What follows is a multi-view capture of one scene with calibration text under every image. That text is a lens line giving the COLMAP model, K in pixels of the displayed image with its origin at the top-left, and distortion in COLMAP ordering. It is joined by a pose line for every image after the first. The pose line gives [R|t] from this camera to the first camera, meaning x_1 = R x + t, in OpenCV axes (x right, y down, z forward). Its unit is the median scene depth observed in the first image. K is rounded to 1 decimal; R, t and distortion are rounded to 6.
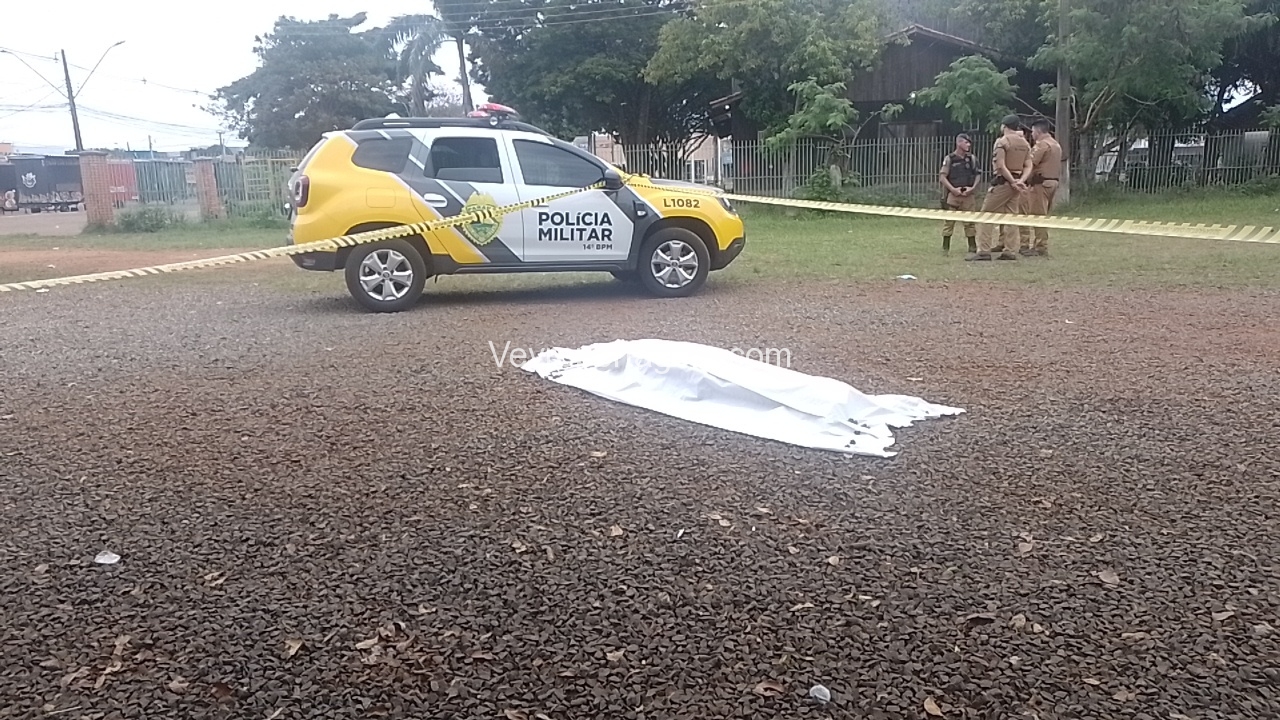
lens RADIAL K [[943.6, 0, 642.7], [0, 943.6, 360.8], [0, 0, 1]] dist [0.067633, -0.105038]
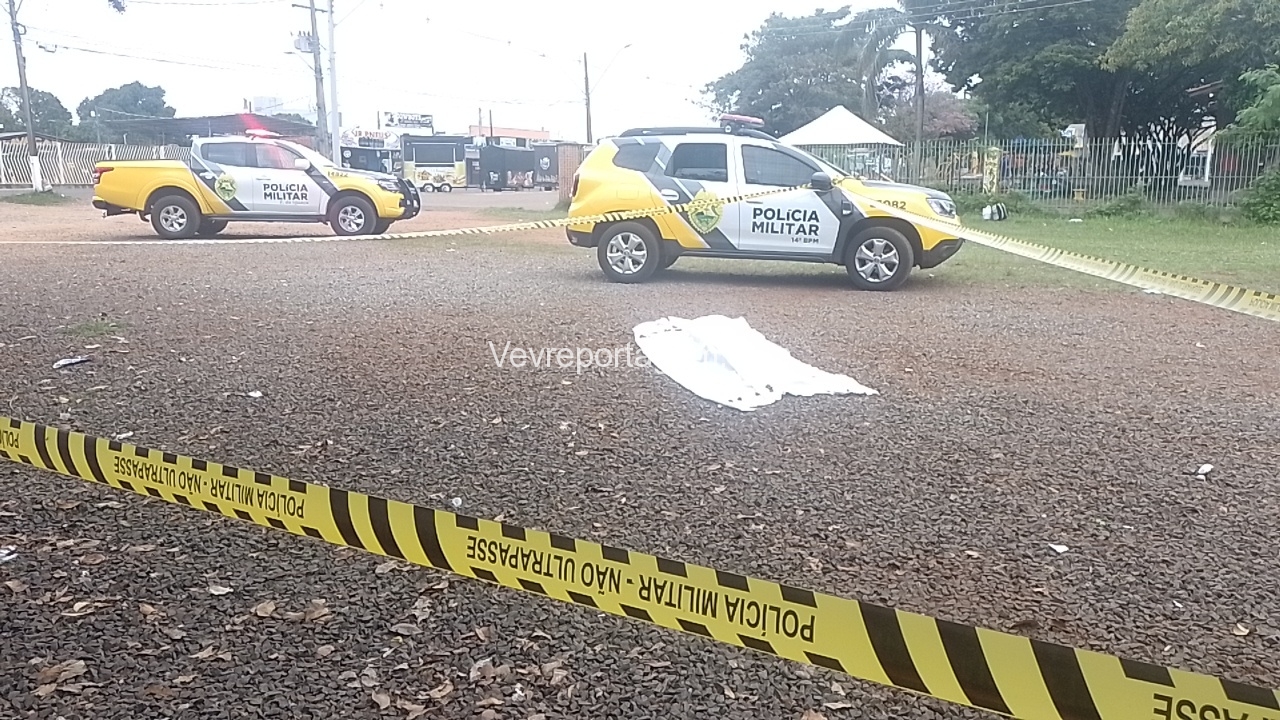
lens RADIAL K [[931.5, 0, 646.2], [0, 931.5, 364.8], [0, 0, 1]] dist [0.083287, -0.135509]
pose [[0.886528, 0.117836, -0.447418, 0.303823], [-0.109858, 0.992980, 0.043845, -0.000773], [0.449444, 0.010283, 0.893250, -0.084982]]
